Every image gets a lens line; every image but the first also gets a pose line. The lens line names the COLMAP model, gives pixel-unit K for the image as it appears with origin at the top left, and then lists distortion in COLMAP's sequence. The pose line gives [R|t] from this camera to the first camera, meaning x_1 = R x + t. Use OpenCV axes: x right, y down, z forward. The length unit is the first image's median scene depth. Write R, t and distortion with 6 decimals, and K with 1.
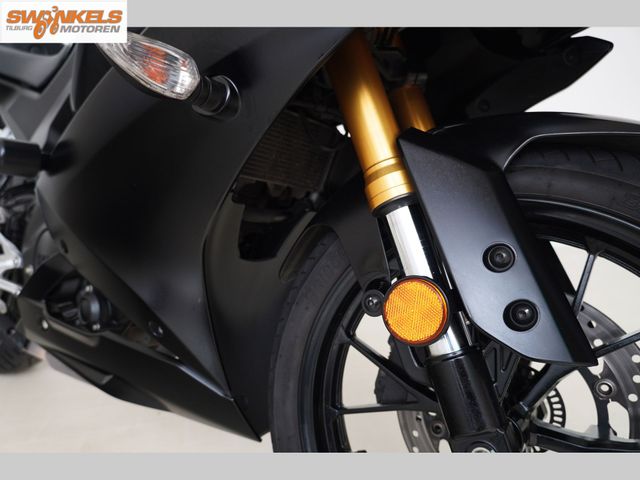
lens RADIAL K [[466.5, 0, 319.6], [0, 466.5, 220.1], [0, 0, 1]] dist [-0.008210, -0.000677]
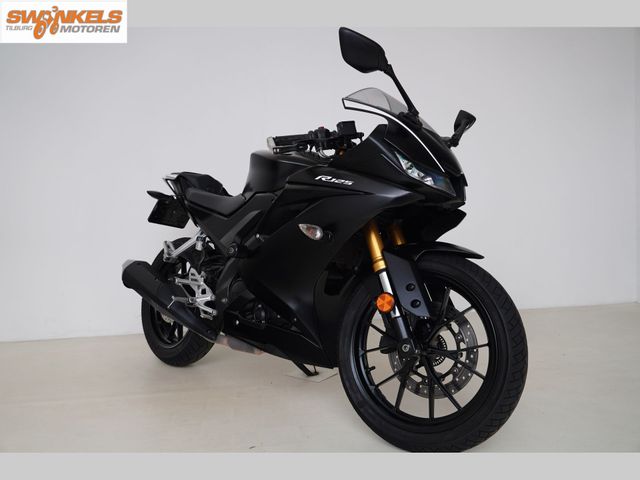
lens RADIAL K [[466.5, 0, 319.6], [0, 466.5, 220.1], [0, 0, 1]] dist [-0.008210, -0.000677]
pose [[0.995902, 0.006302, -0.090218, 0.019201], [-0.020220, 0.987833, -0.154200, 0.089961], [0.088148, 0.155392, 0.983912, -1.635034]]
